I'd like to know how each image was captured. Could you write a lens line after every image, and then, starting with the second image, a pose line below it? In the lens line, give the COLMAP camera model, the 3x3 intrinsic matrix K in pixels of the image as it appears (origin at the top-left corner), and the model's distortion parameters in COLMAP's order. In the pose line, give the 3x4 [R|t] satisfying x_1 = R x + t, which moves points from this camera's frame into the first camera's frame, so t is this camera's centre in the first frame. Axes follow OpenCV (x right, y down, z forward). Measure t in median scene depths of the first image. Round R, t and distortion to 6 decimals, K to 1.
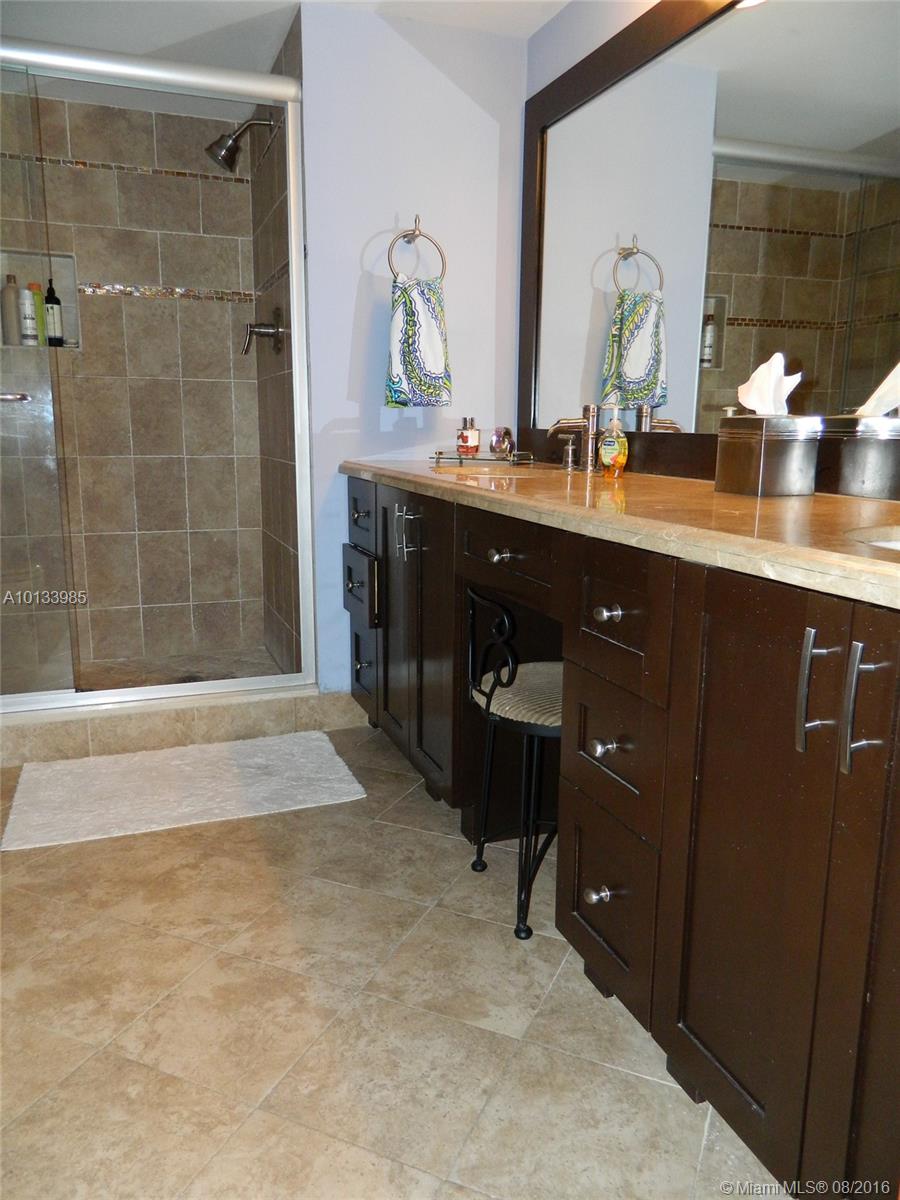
lens RADIAL K [[909.9, 0, 441.4], [0, 909.9, 599.6], [0, 0, 1]] dist [0.025572, -0.010721]
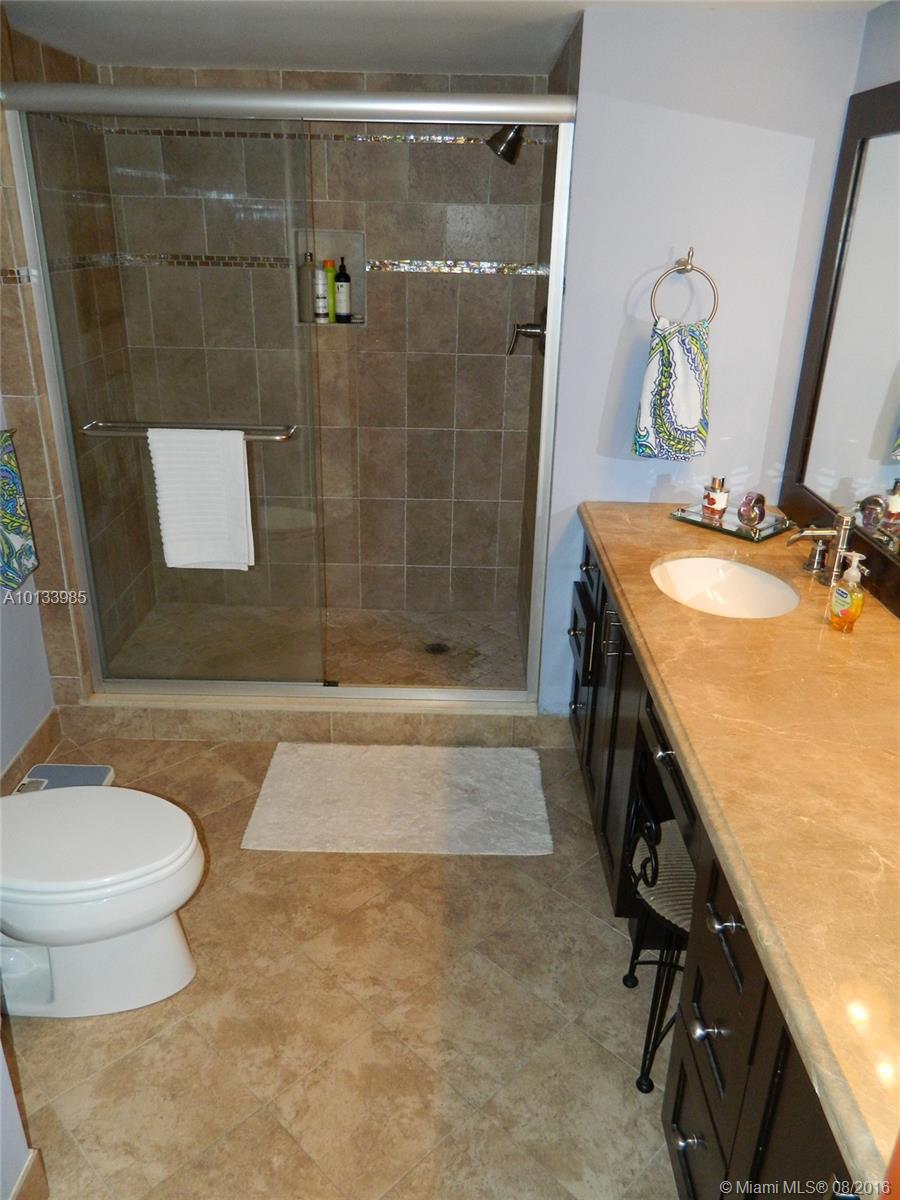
lens RADIAL K [[909.9, 0, 440.7], [0, 909.9, 601.5], [0, 0, 1]] dist [0.025572, -0.010721]
pose [[0.934705, 0.149079, -0.322649, 0.085805], [-0.081218, 0.973353, 0.214449, -0.259559], [0.346021, -0.174242, 0.921905, 0.028130]]
